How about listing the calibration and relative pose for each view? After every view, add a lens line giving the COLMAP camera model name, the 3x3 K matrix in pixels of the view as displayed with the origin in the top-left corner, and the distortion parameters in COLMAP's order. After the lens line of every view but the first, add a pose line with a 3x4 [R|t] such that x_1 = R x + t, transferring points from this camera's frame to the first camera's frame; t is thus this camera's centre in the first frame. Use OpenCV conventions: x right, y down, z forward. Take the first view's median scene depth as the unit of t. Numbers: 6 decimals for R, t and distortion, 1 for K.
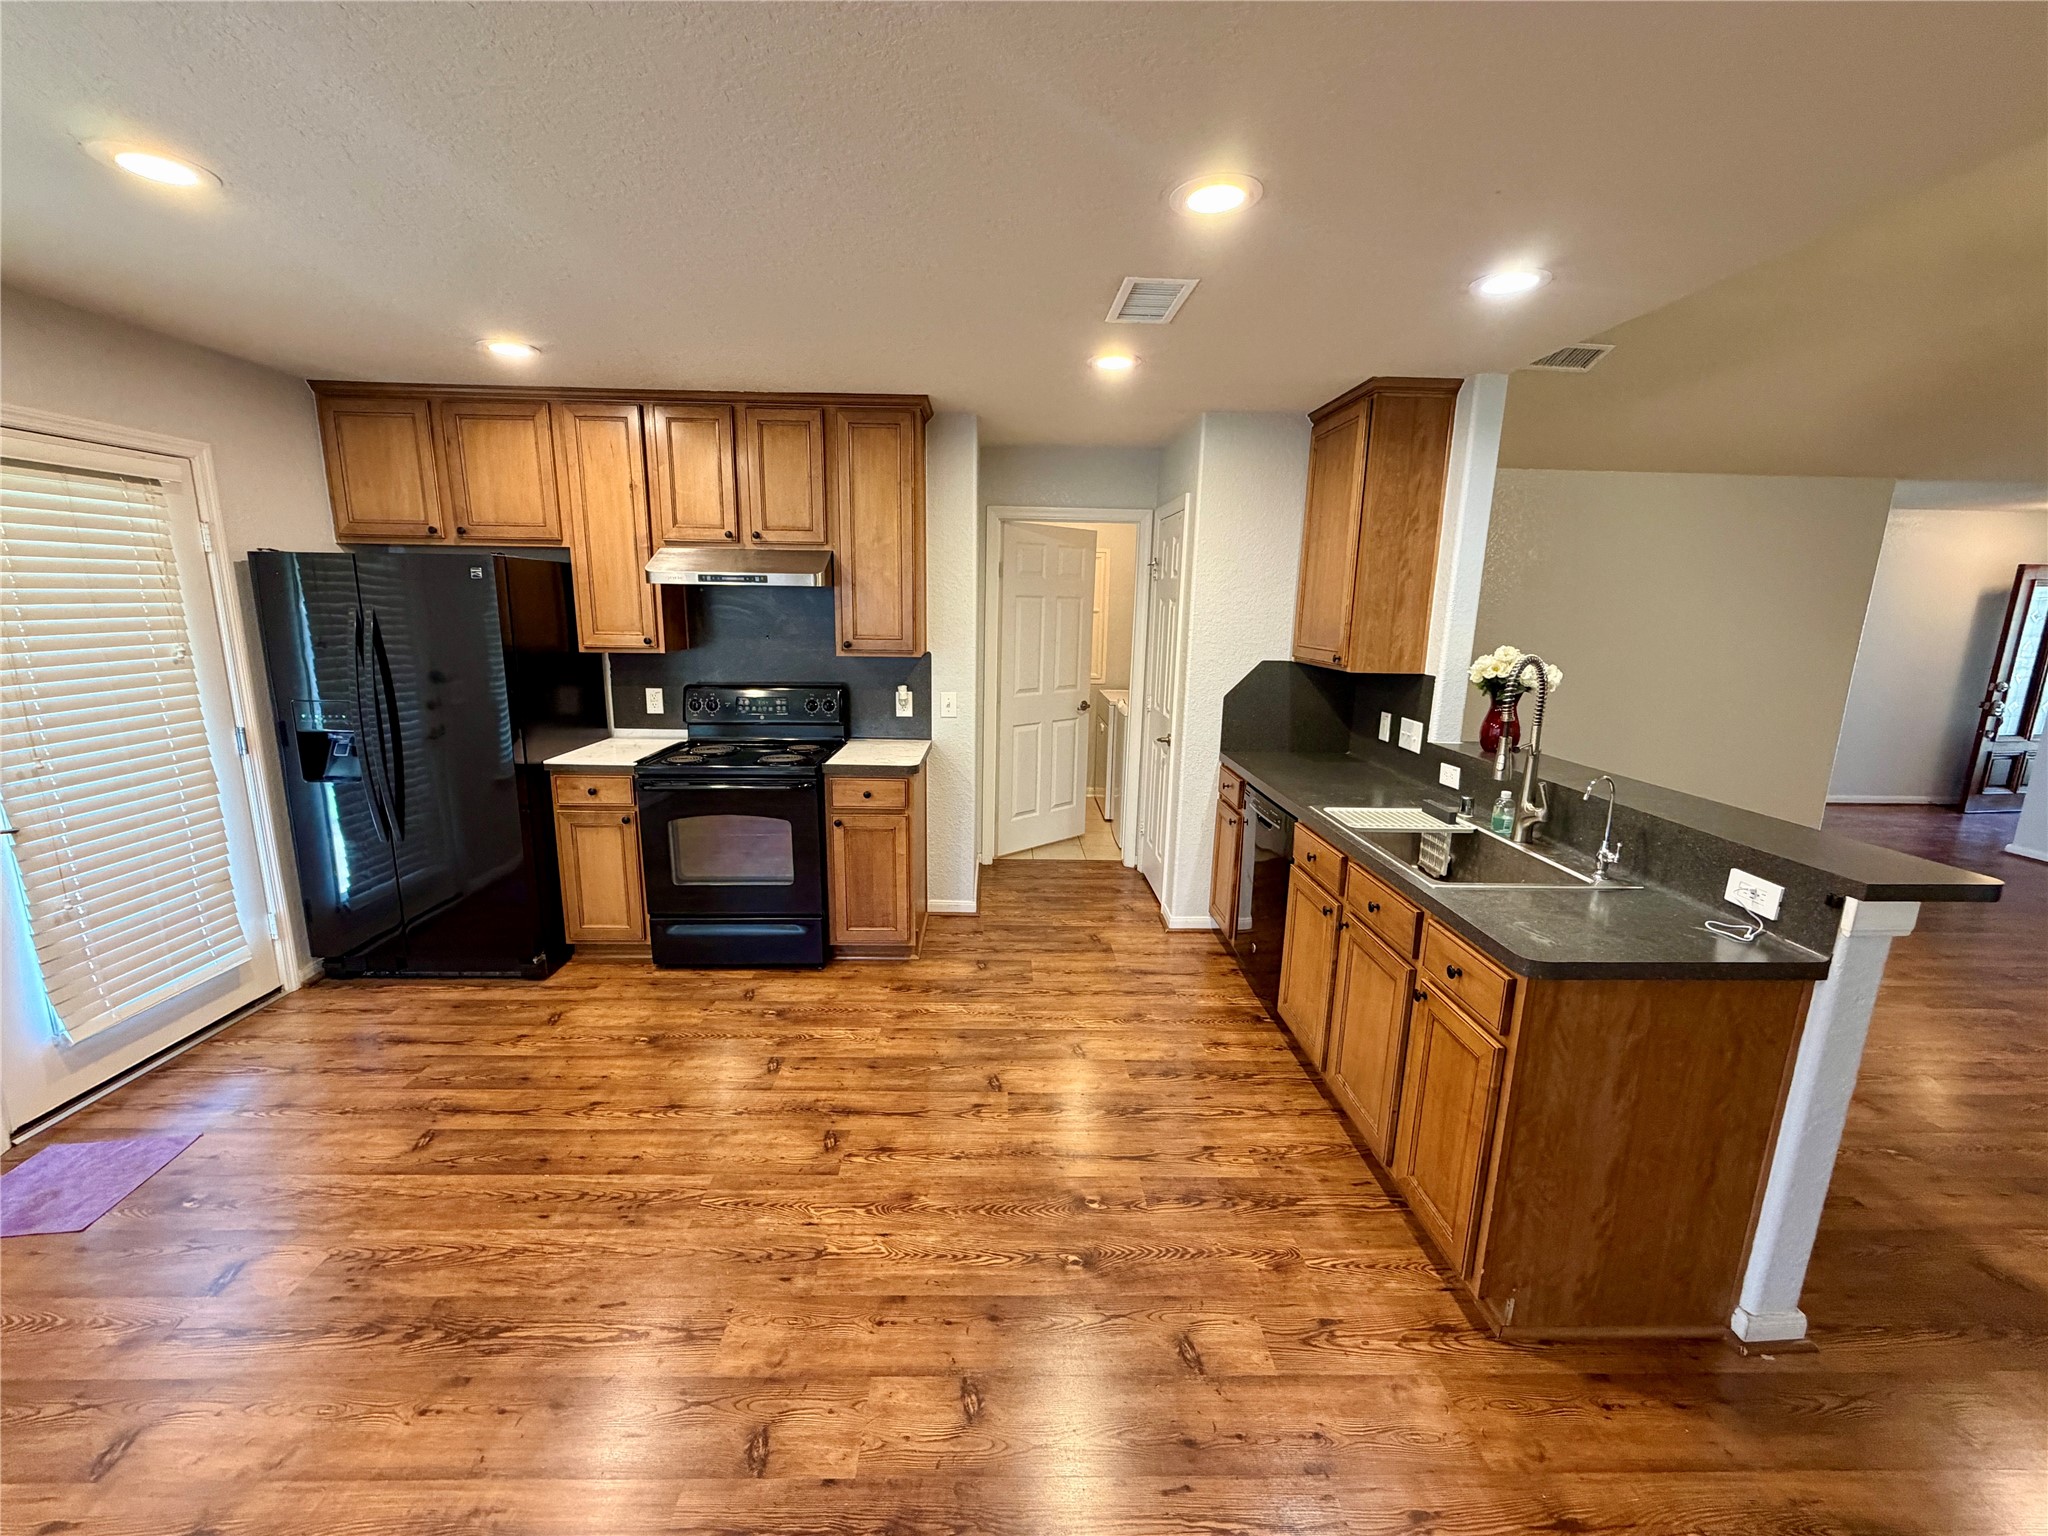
lens RADIAL K [[817.3, 0, 1015.4], [0, 817.3, 763.9], [0, 0, 1]] dist [-0.000197, 0.000380]
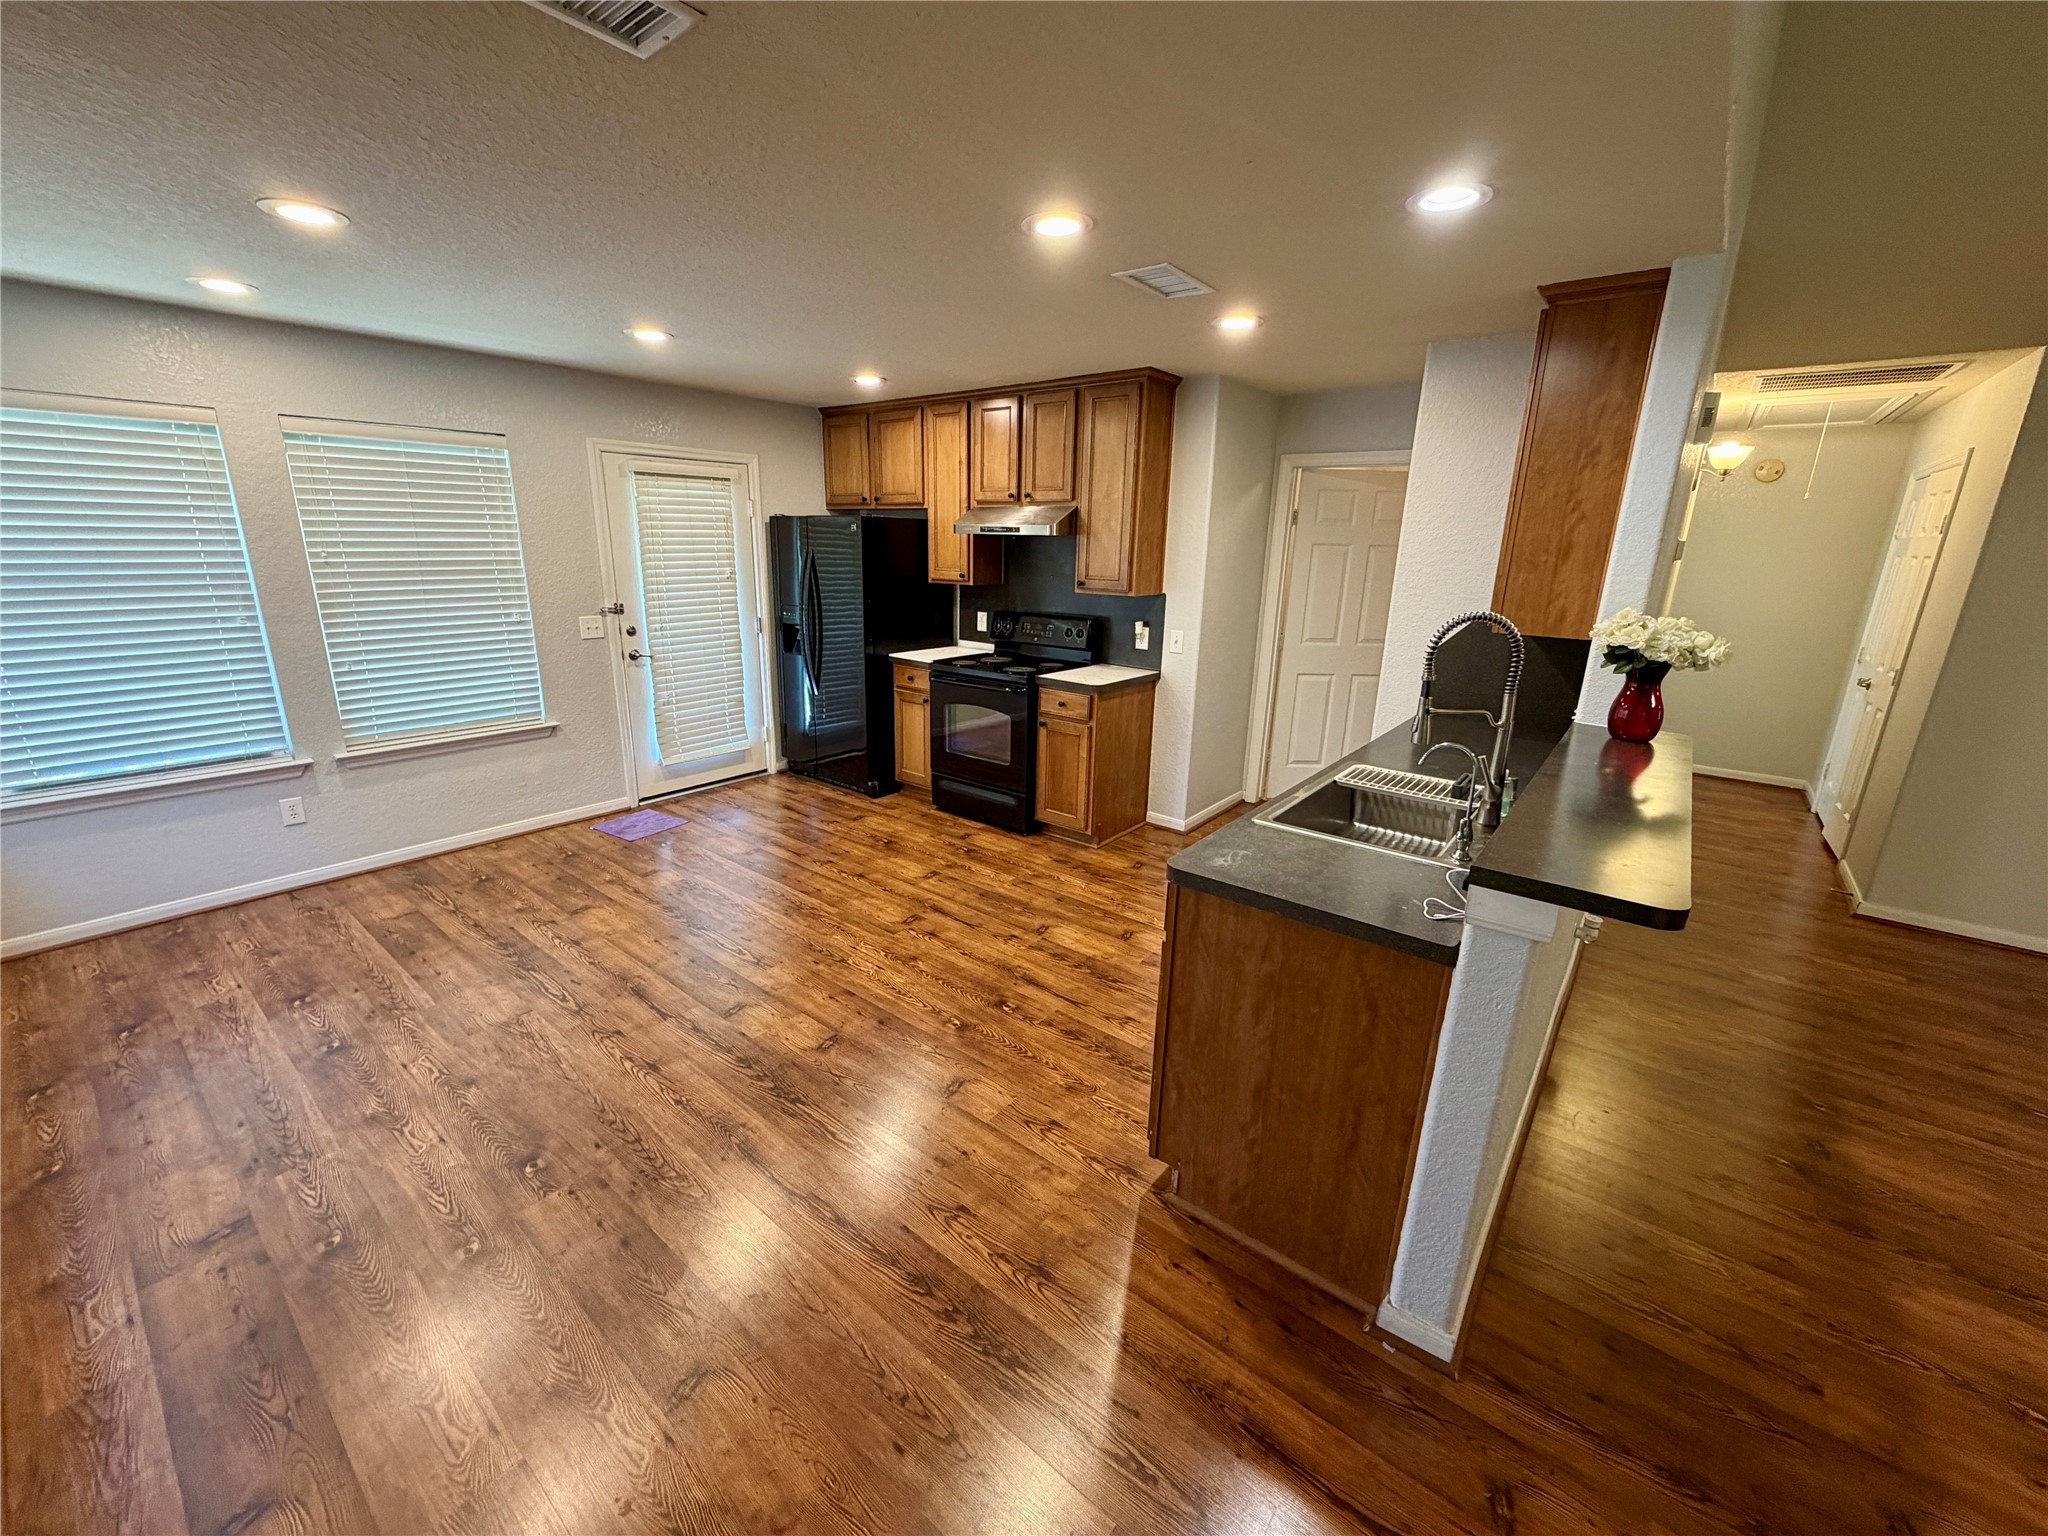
lens RADIAL K [[817.3, 0, 1015.4], [0, 817.3, 763.9], [0, 0, 1]] dist [-0.000197, 0.000380]
pose [[0.761767, 0.171725, -0.624678, 0.587849], [-0.134334, 0.985142, 0.107002, 0.003462], [0.633771, 0.002405, 0.773517, -0.012619]]
